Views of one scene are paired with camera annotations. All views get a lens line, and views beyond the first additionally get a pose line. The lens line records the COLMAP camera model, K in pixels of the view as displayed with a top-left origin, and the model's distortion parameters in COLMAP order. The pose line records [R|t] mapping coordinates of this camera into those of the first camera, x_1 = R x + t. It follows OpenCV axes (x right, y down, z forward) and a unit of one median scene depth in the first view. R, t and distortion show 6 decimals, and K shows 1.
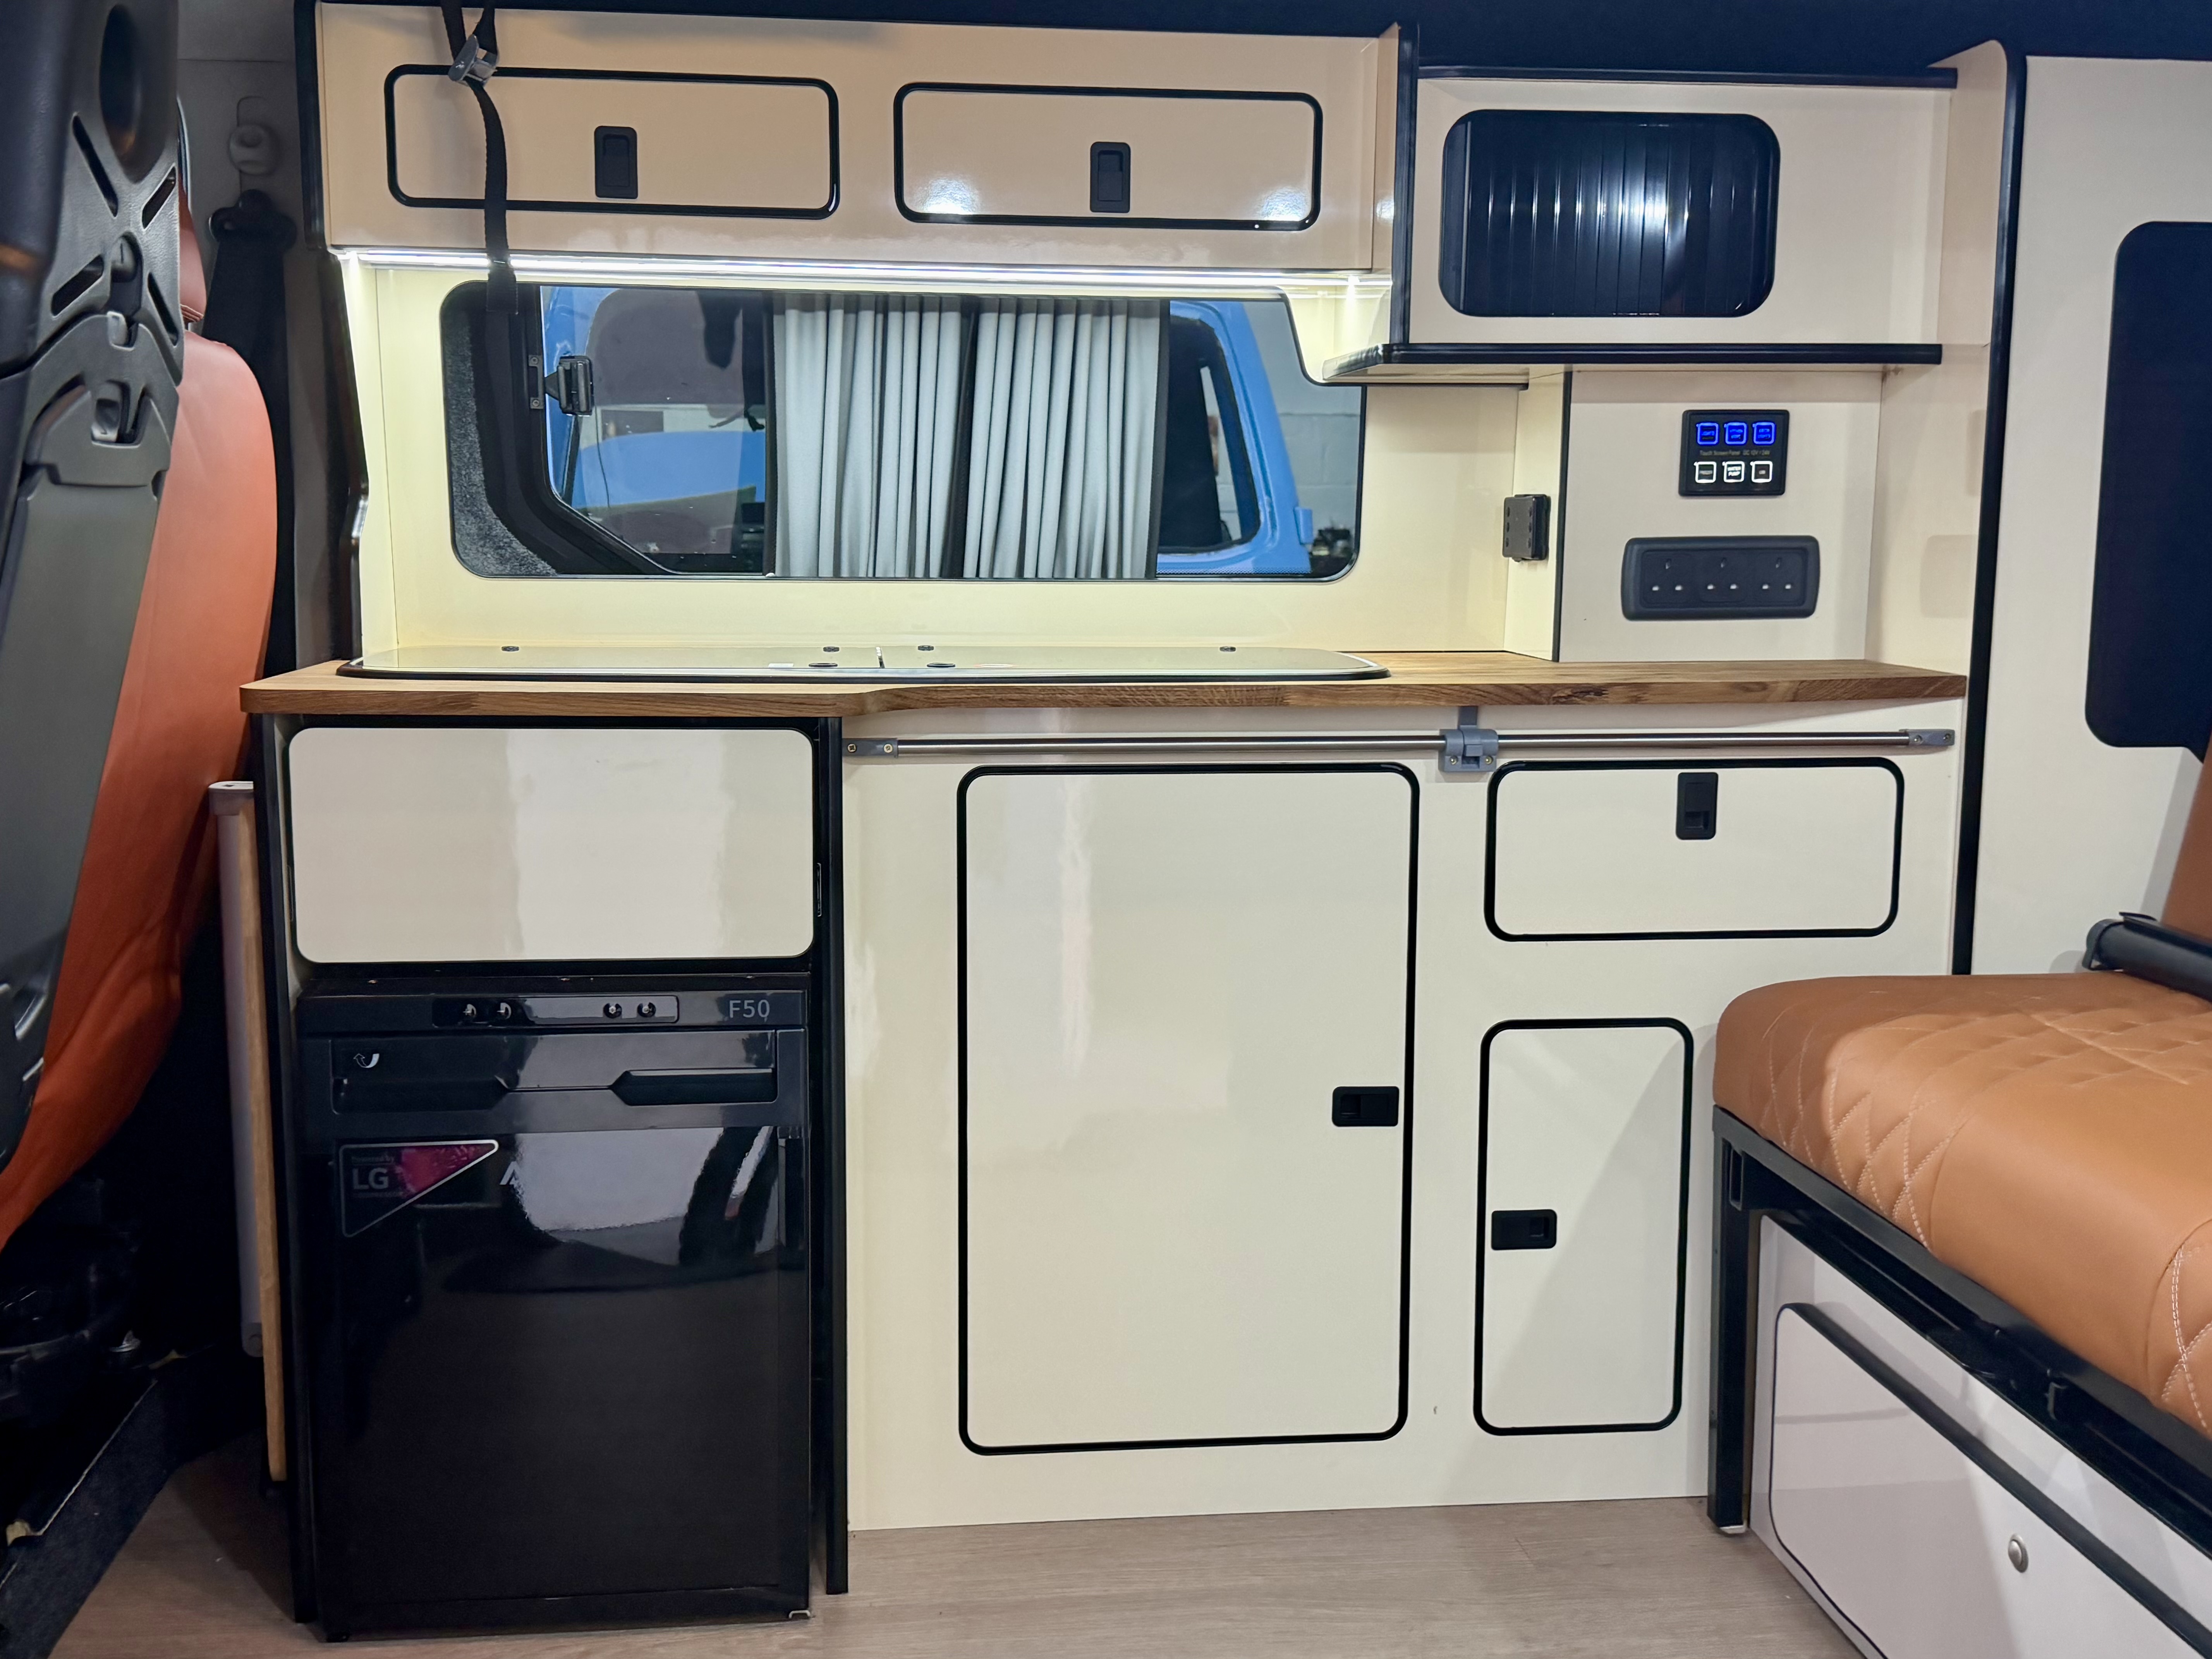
lens RADIAL K [[2193.5, 0, 1106.0], [0, 2193.5, 829.5], [0, 0, 1]] dist [0.200274, -0.452740]
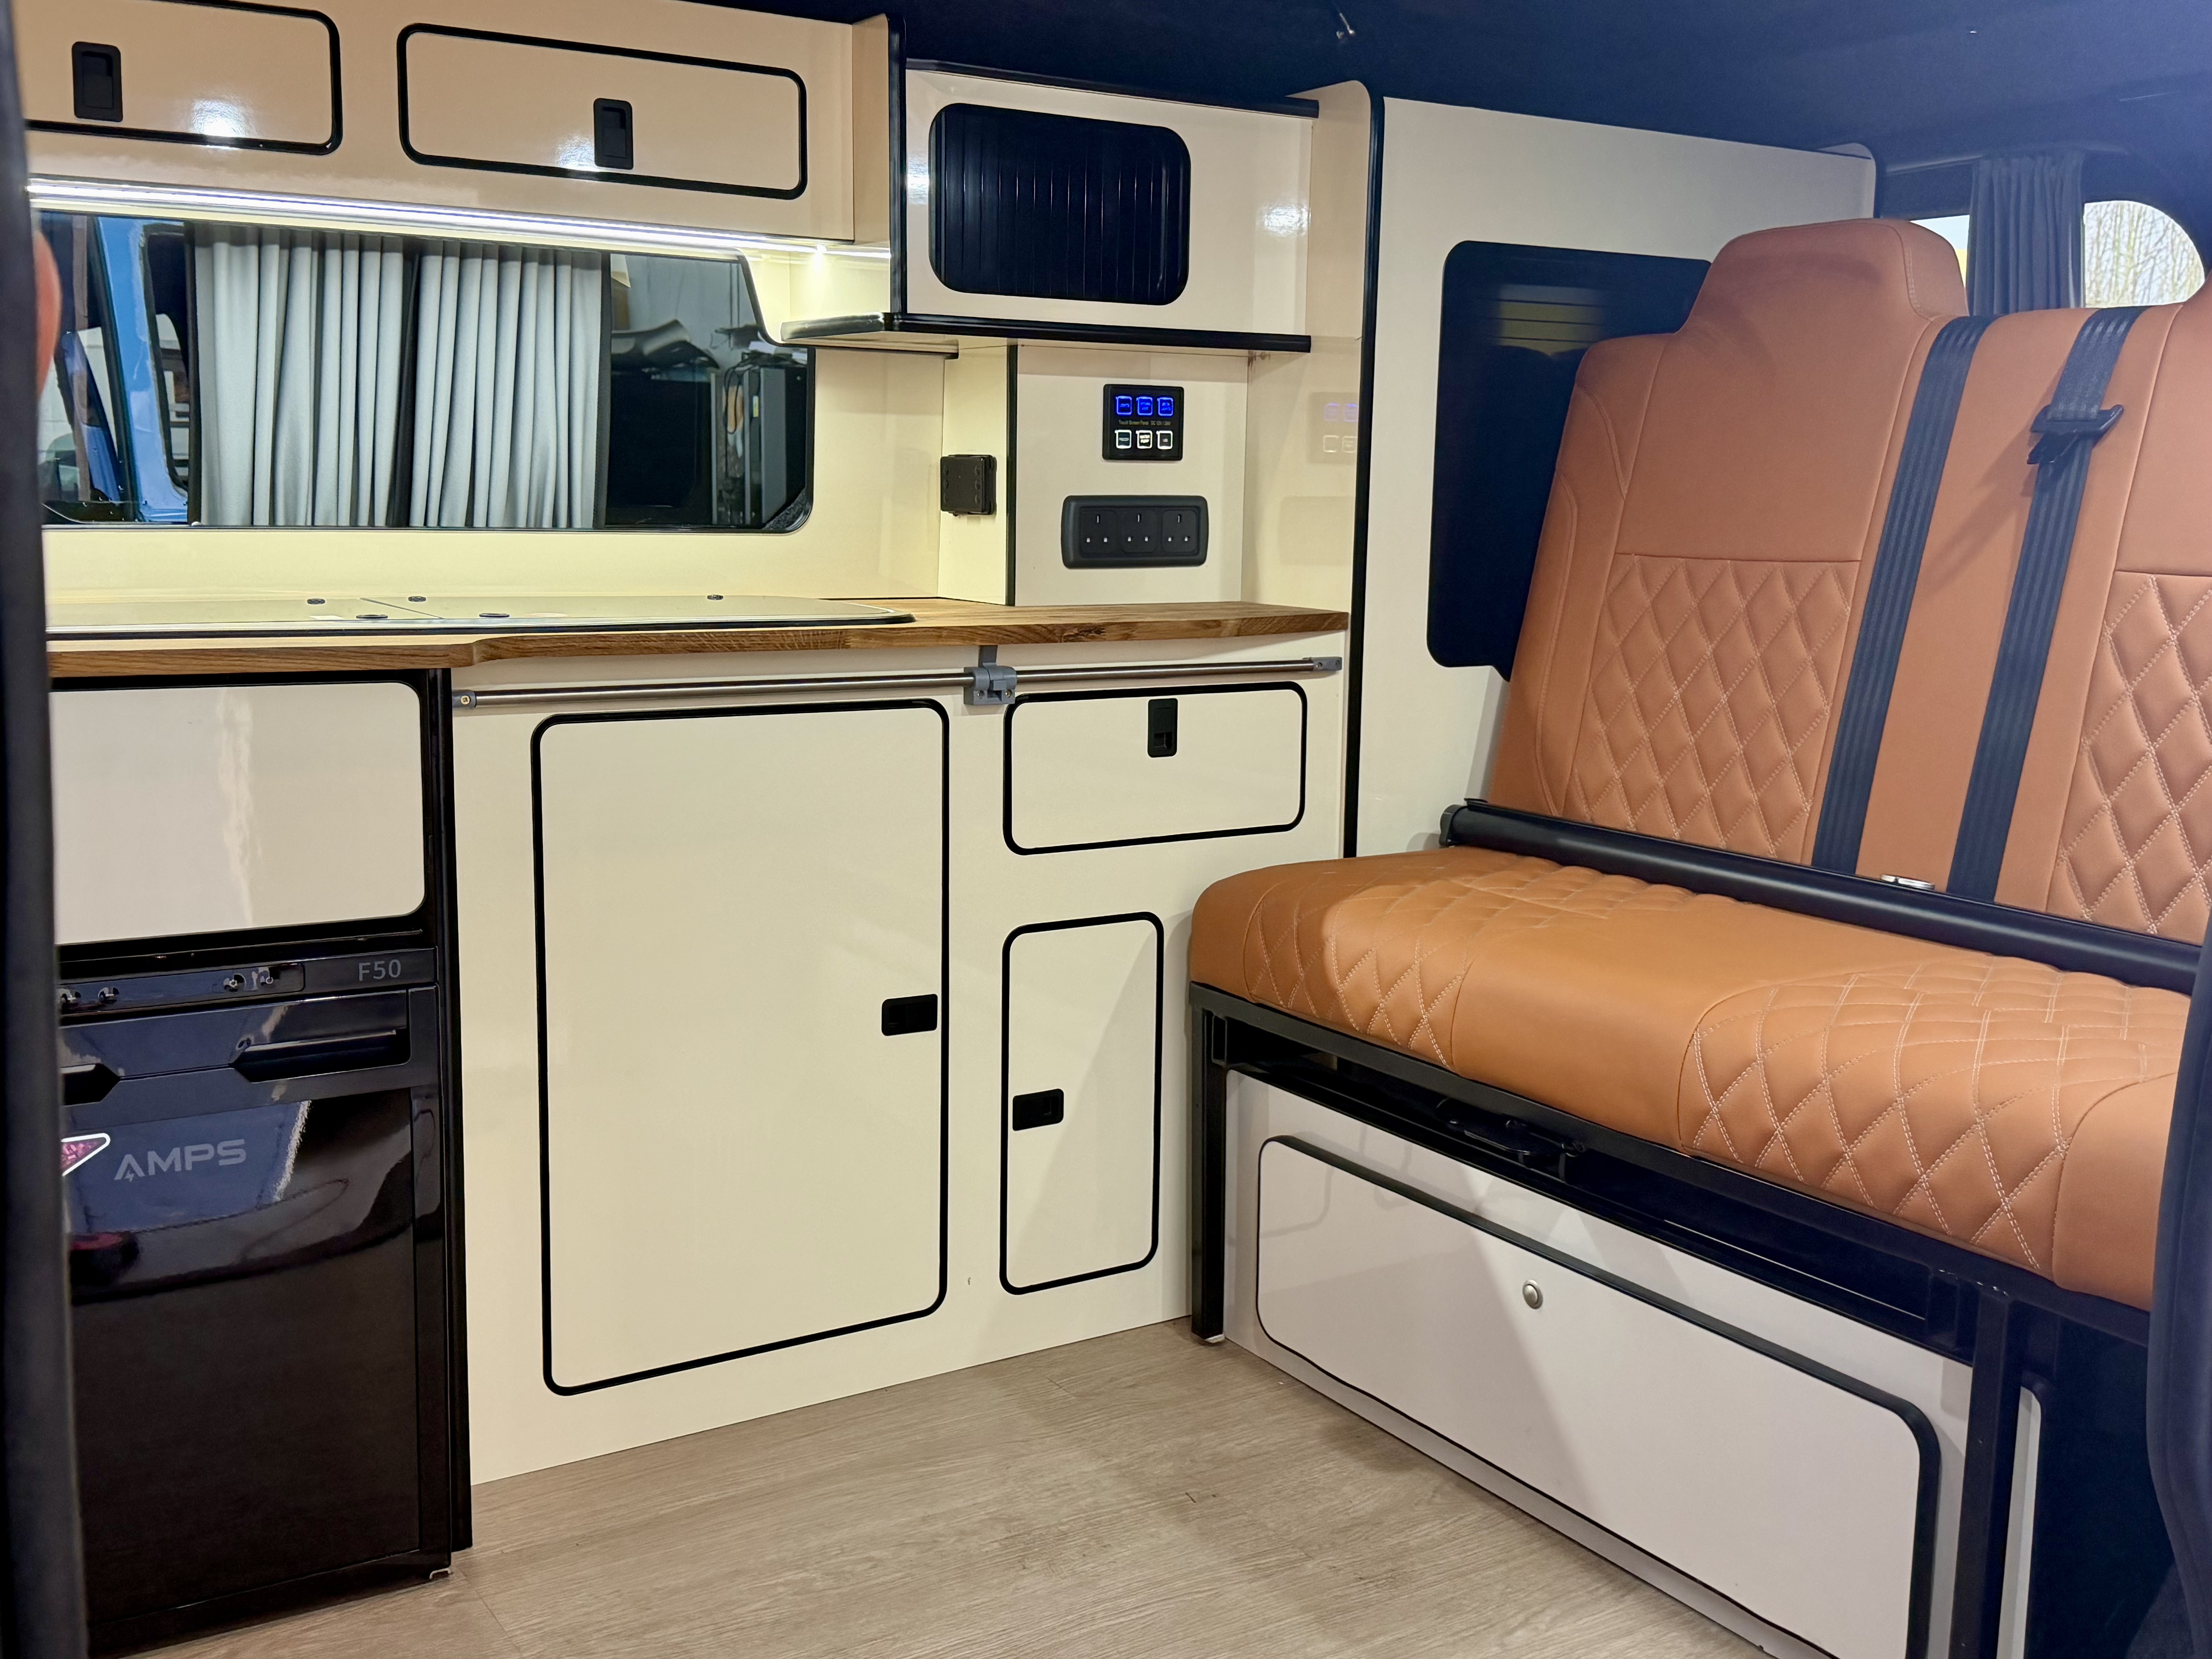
lens RADIAL K [[2193.5, 0, 1106.0], [0, 2193.5, 829.5], [0, 0, 1]] dist [0.200274, -0.452740]
pose [[0.896466, -0.061348, 0.438846, -0.267868], [0.052822, 0.998103, 0.031624, 0.004582], [-0.439954, -0.005169, 0.898005, -0.021448]]
